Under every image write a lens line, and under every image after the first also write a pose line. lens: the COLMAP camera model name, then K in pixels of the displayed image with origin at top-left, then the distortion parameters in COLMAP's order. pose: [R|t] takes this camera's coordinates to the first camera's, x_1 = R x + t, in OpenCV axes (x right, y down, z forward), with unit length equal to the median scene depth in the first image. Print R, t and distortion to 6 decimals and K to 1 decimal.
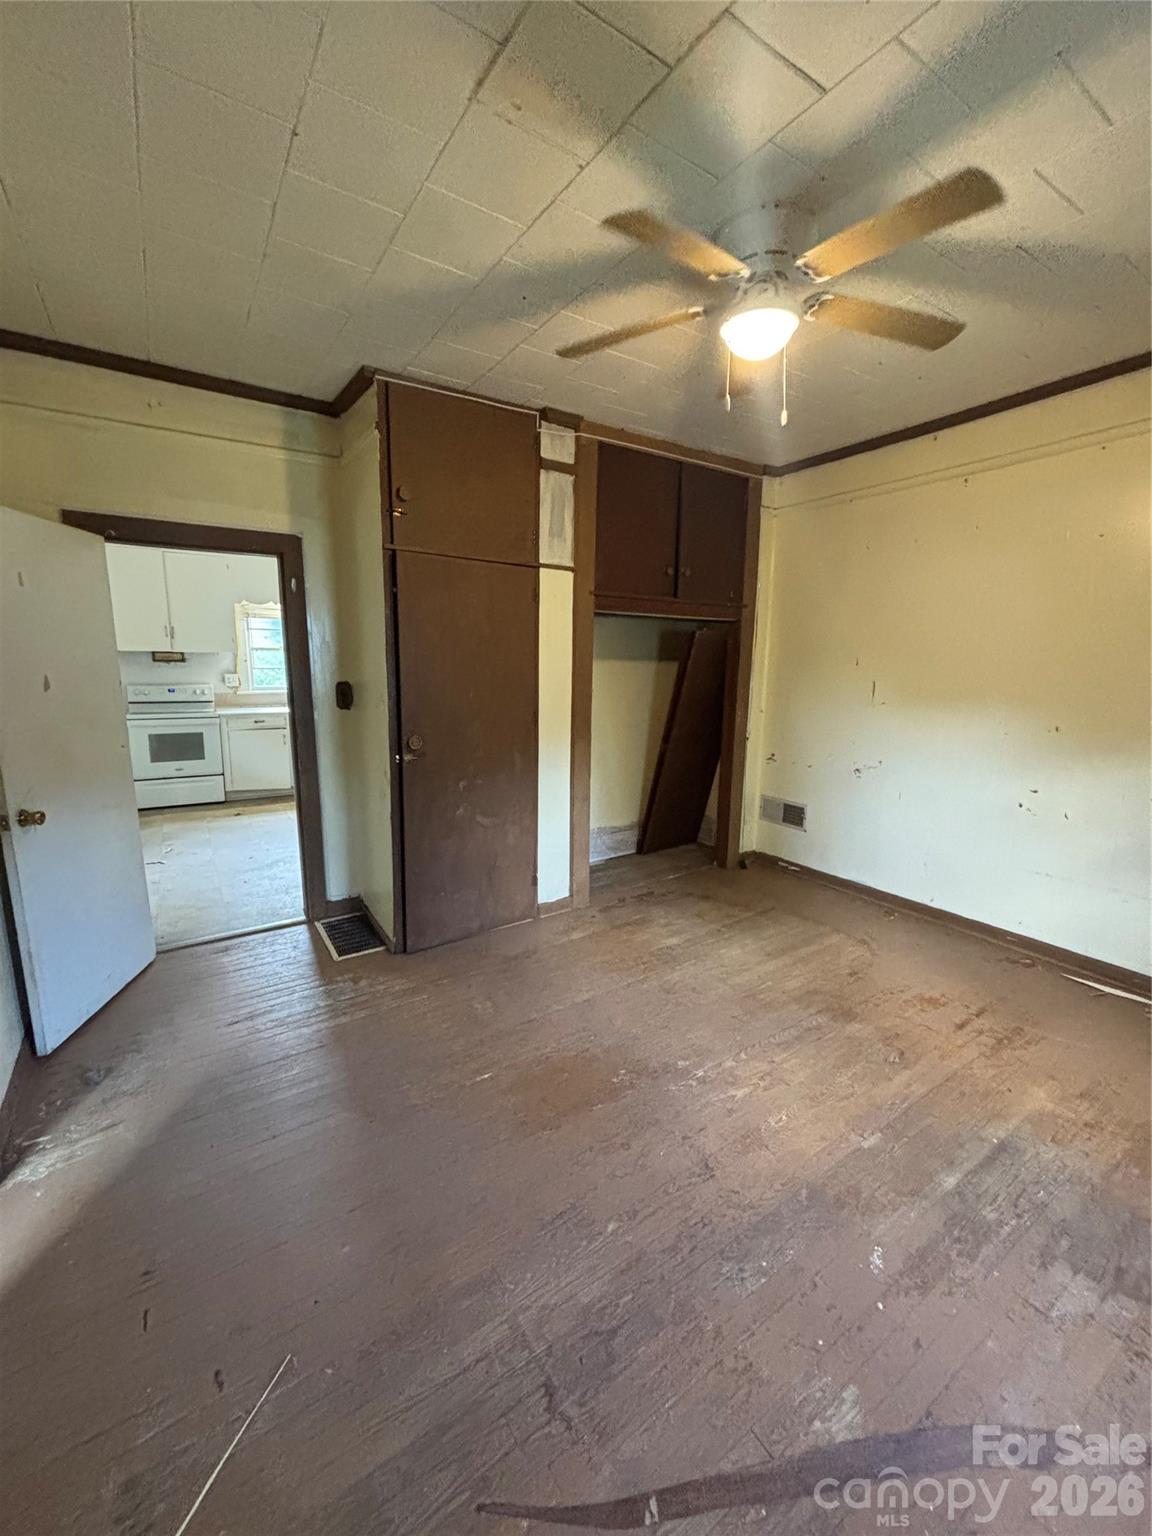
lens RADIAL K [[616.9, 0, 570.9], [0, 616.9, 765.2], [0, 0, 1]] dist [-0.004480, -0.000071]
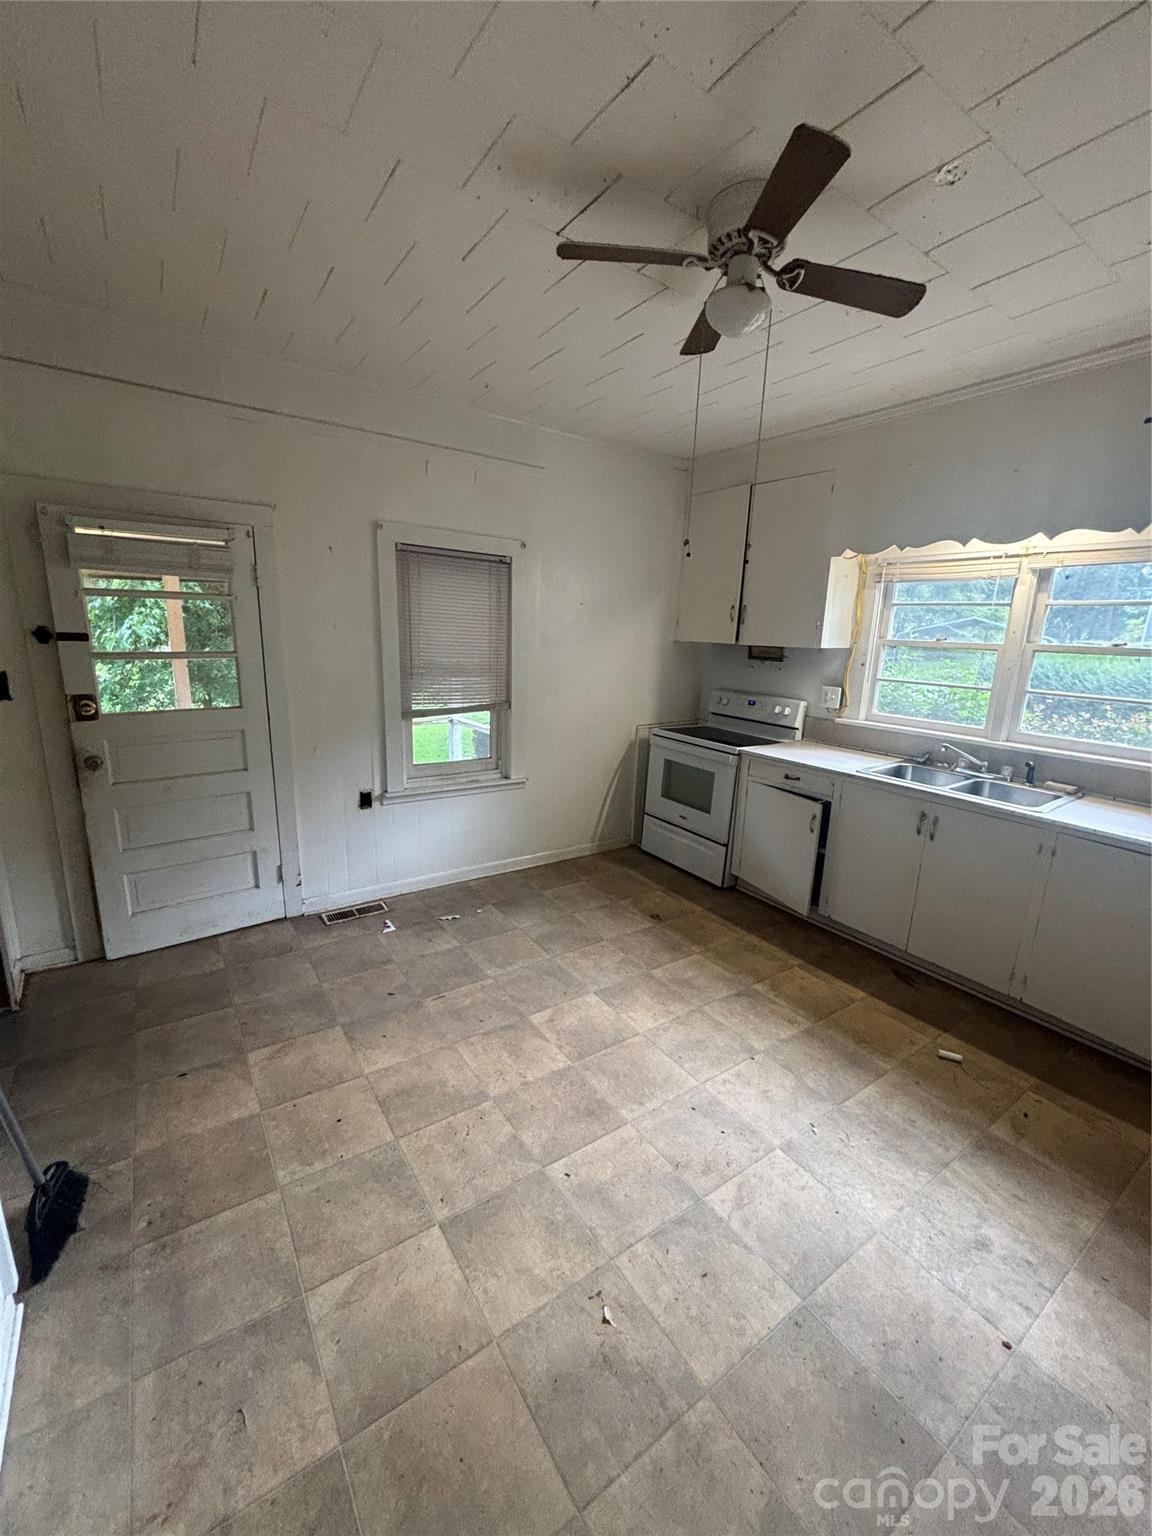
lens RADIAL K [[616.9, 0, 574.9], [0, 616.9, 766.8], [0, 0, 1]] dist [-0.004480, -0.000071]
pose [[0.029239, 0.209800, -0.977307, 0.001746], [-0.207835, 0.957633, 0.199358, -0.021062], [0.977727, 0.197290, 0.071604, 0.110507]]
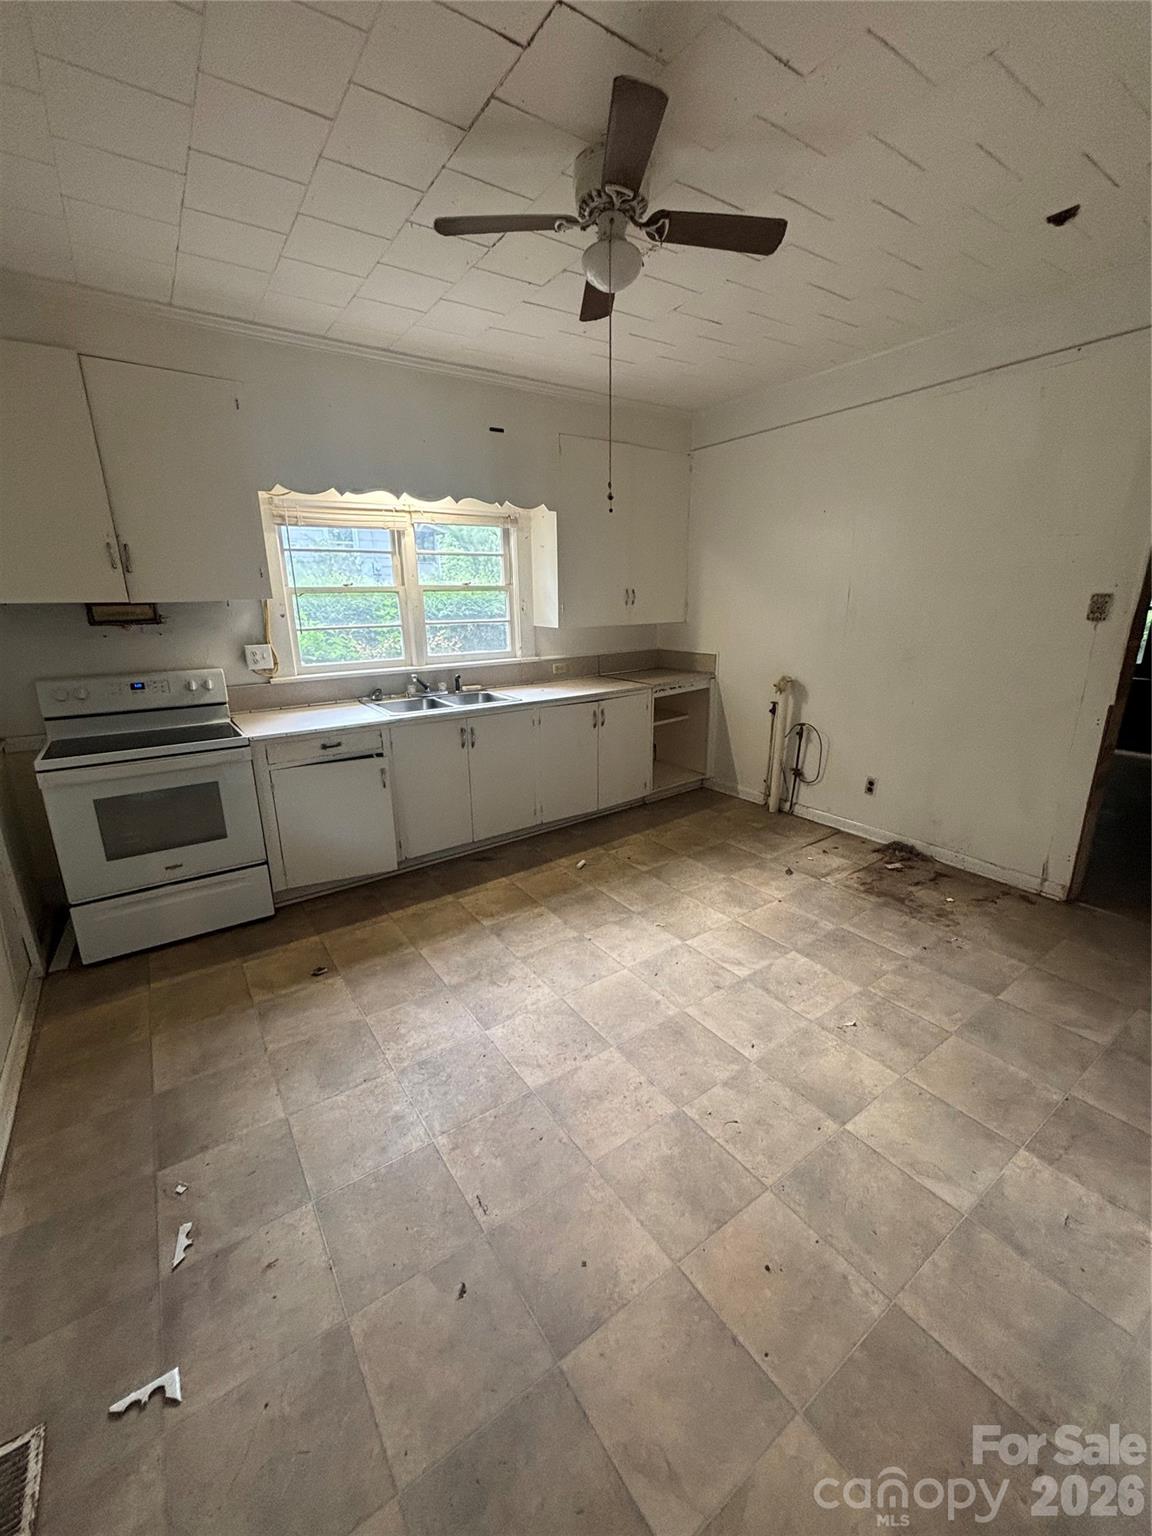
lens RADIAL K [[616.9, 0, 577.3], [0, 616.9, 767.8], [0, 0, 1]] dist [-0.004480, -0.000071]
pose [[0.998874, -0.035841, 0.031091, -0.046929], [0.032438, 0.994070, 0.103787, -0.013843], [-0.034626, -0.102662, 0.994113, 0.073152]]
